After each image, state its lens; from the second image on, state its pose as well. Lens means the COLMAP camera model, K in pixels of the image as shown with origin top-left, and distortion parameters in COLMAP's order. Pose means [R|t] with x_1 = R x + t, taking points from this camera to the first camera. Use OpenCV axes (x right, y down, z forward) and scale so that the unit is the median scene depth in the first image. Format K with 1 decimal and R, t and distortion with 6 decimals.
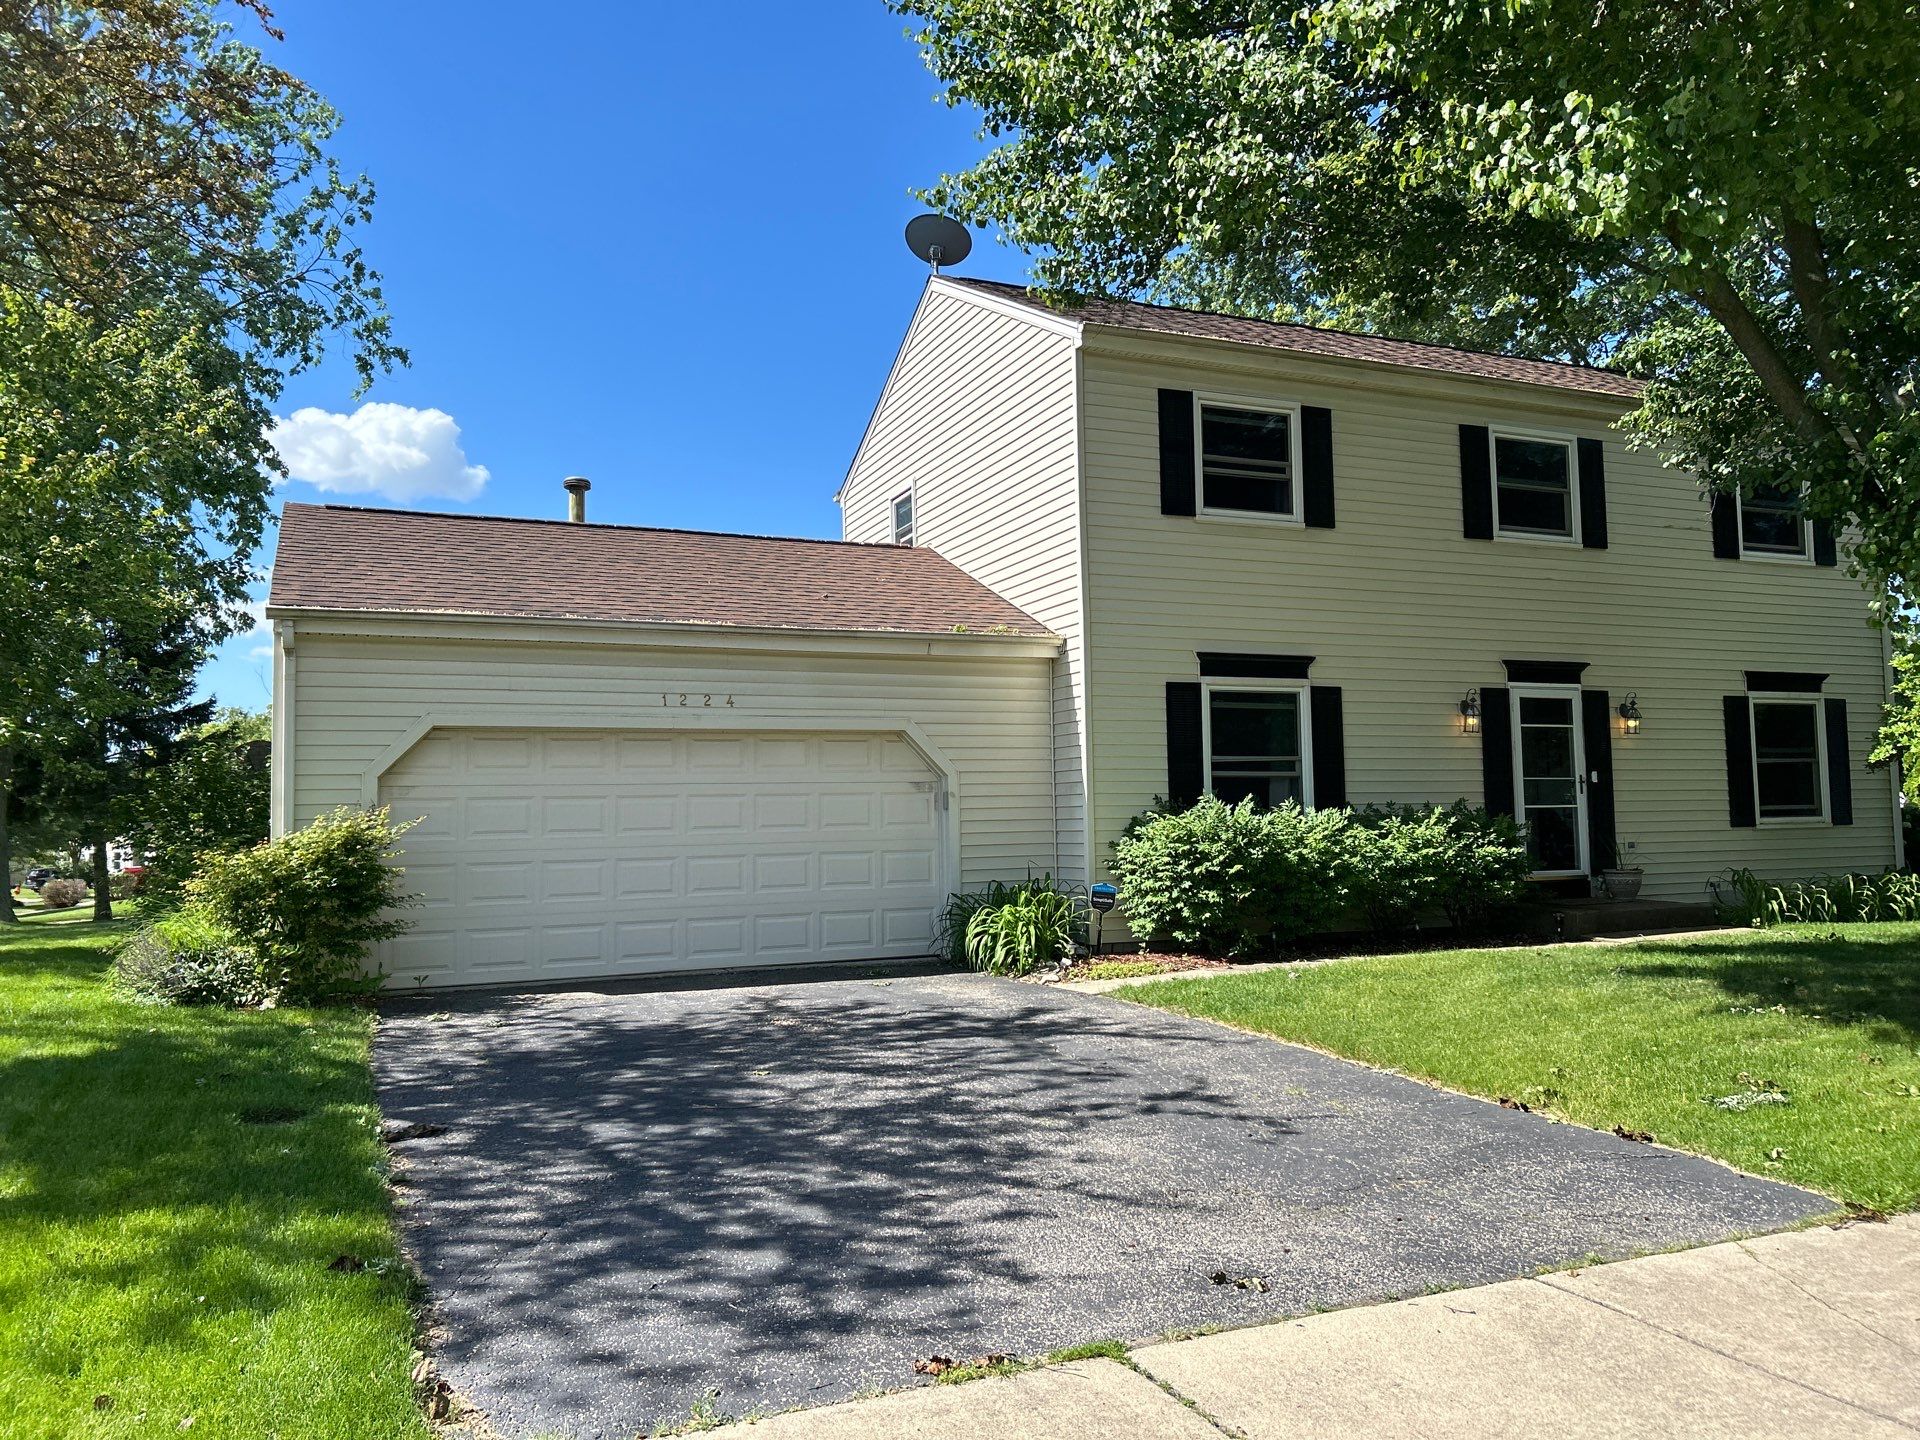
lens RADIAL K [[1441.2, 0, 963.2], [0, 1441.2, 721.6], [0, 0, 1]] dist [0.023325, -0.007563]
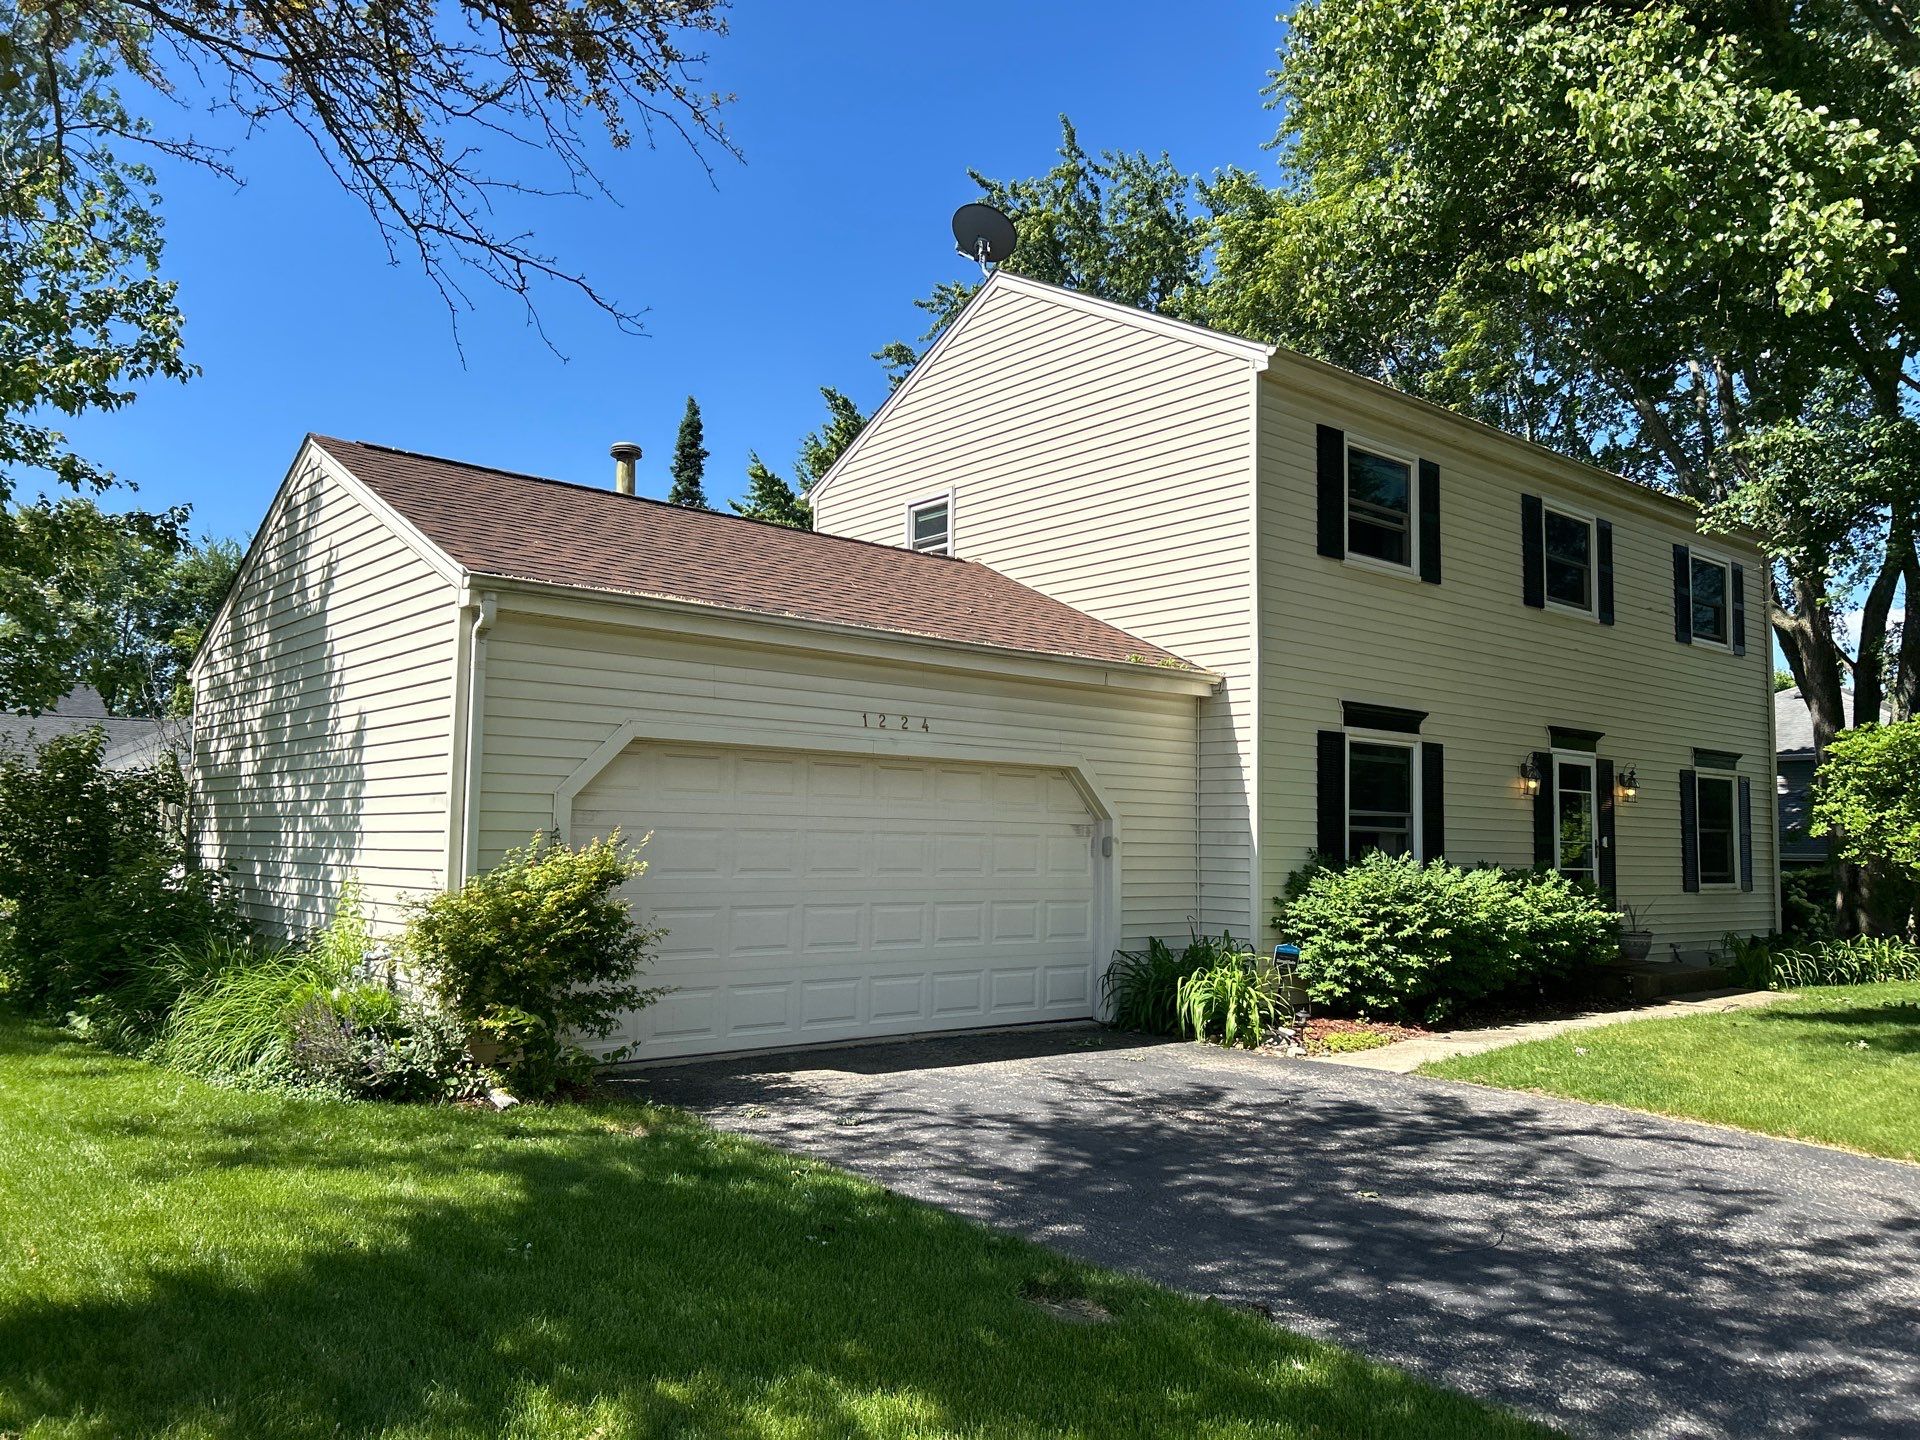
lens RADIAL K [[1441.2, 0, 963.0], [0, 1441.2, 720.0], [0, 0, 1]] dist [0.023325, -0.007563]
pose [[0.956339, 0.063273, 0.285327, -0.348138], [-0.060417, 0.997996, -0.018810, -0.002228], [-0.285945, 0.000750, 0.958246, 0.145683]]
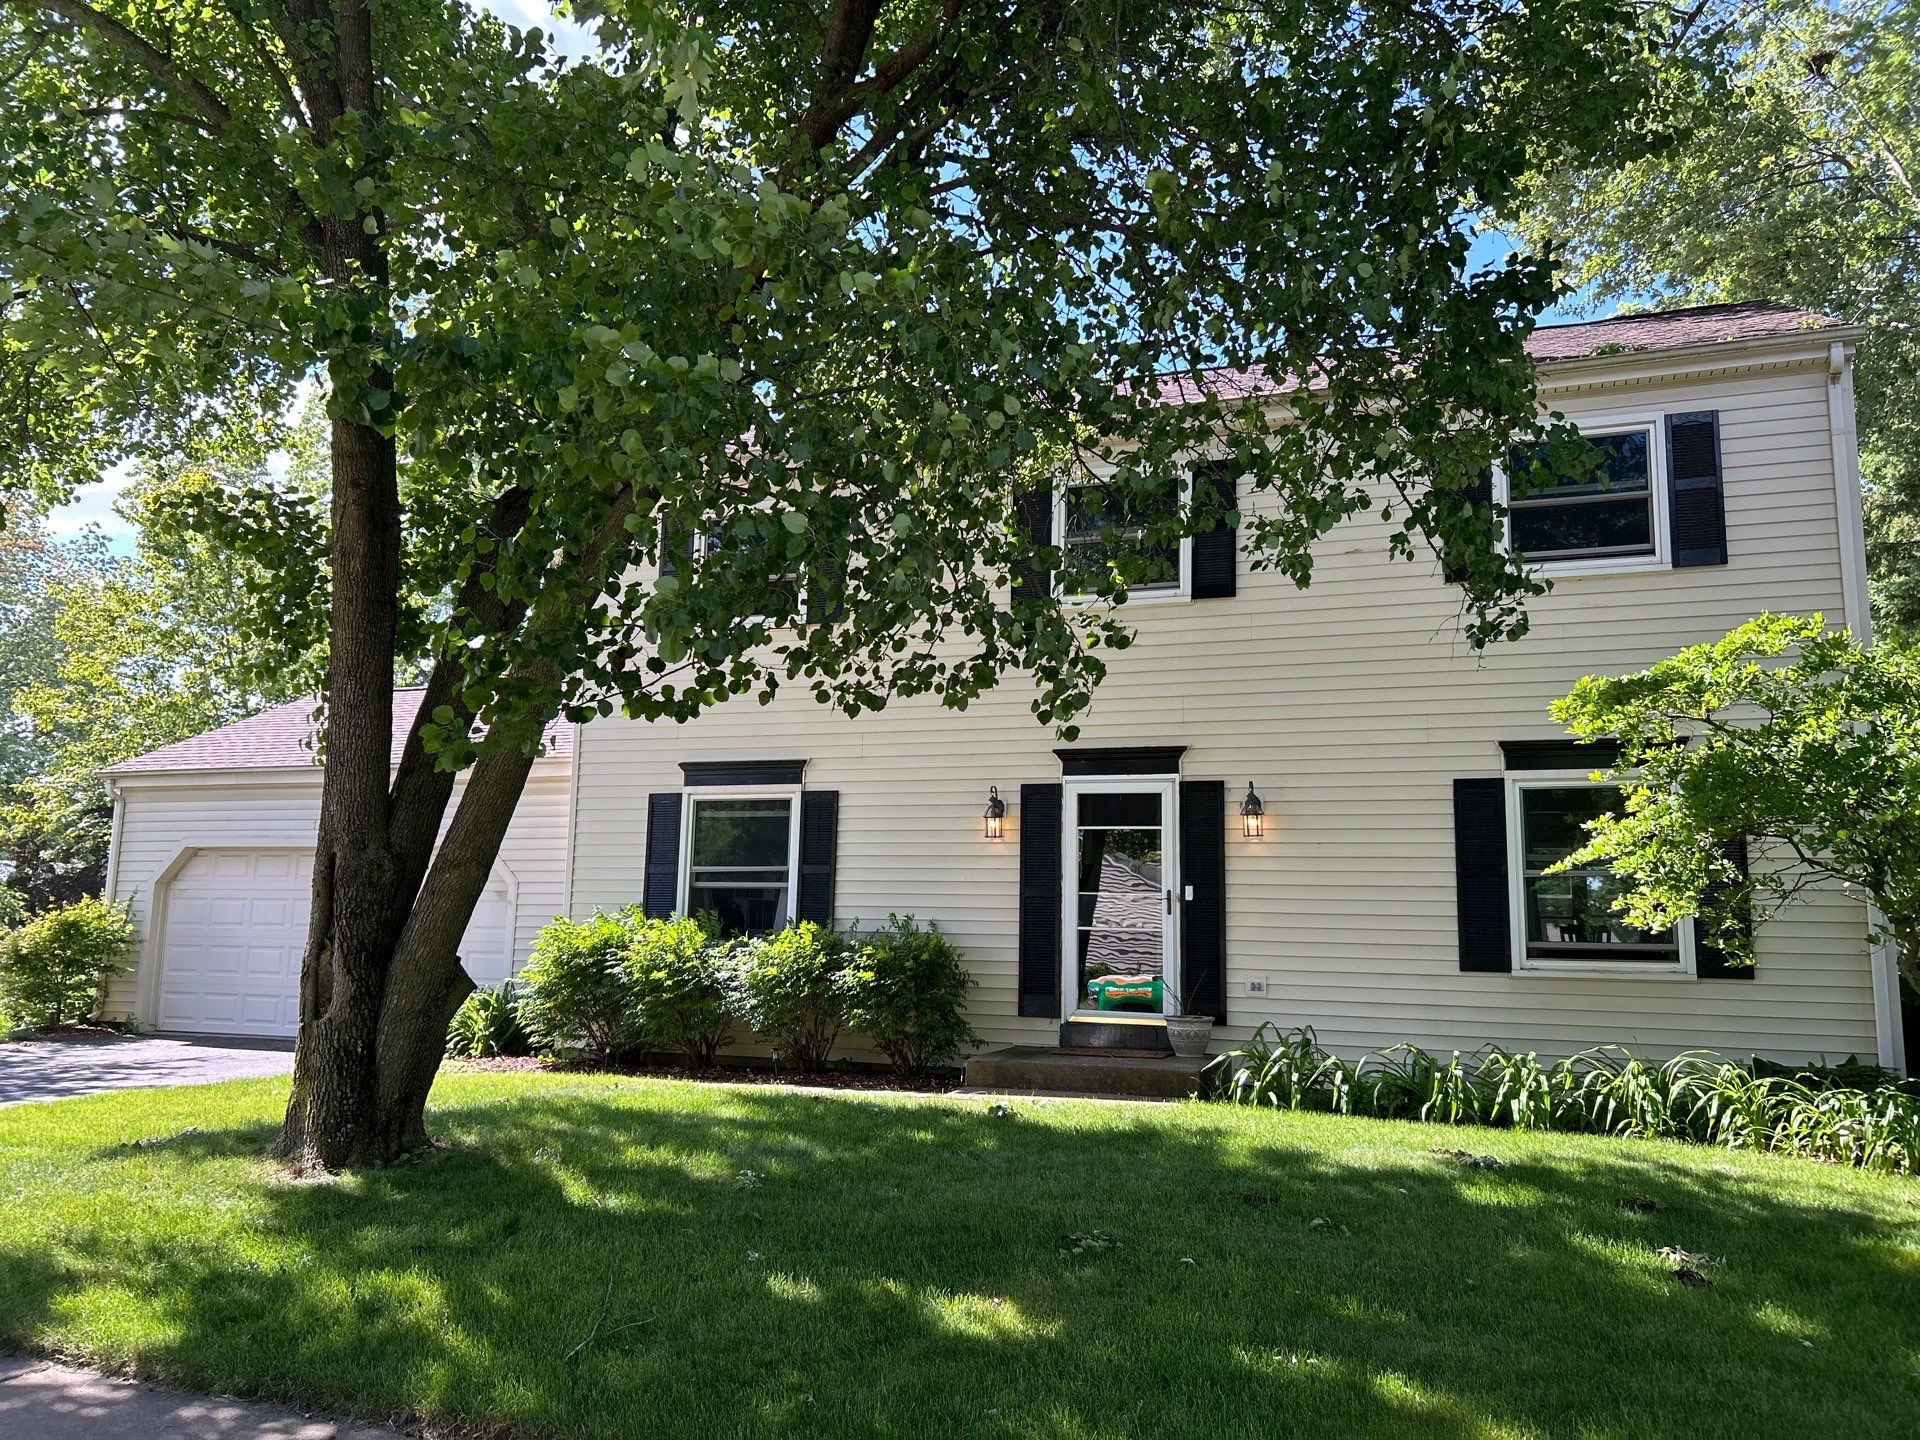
lens RADIAL K [[1441.2, 0, 964.0], [0, 1441.2, 723.7], [0, 0, 1]] dist [0.023325, -0.007563]
pose [[0.724600, -0.070130, -0.685592, 0.979290], [0.014515, 0.996141, -0.086555, 0.014306], [0.689016, 0.052766, 0.722822, 0.399807]]
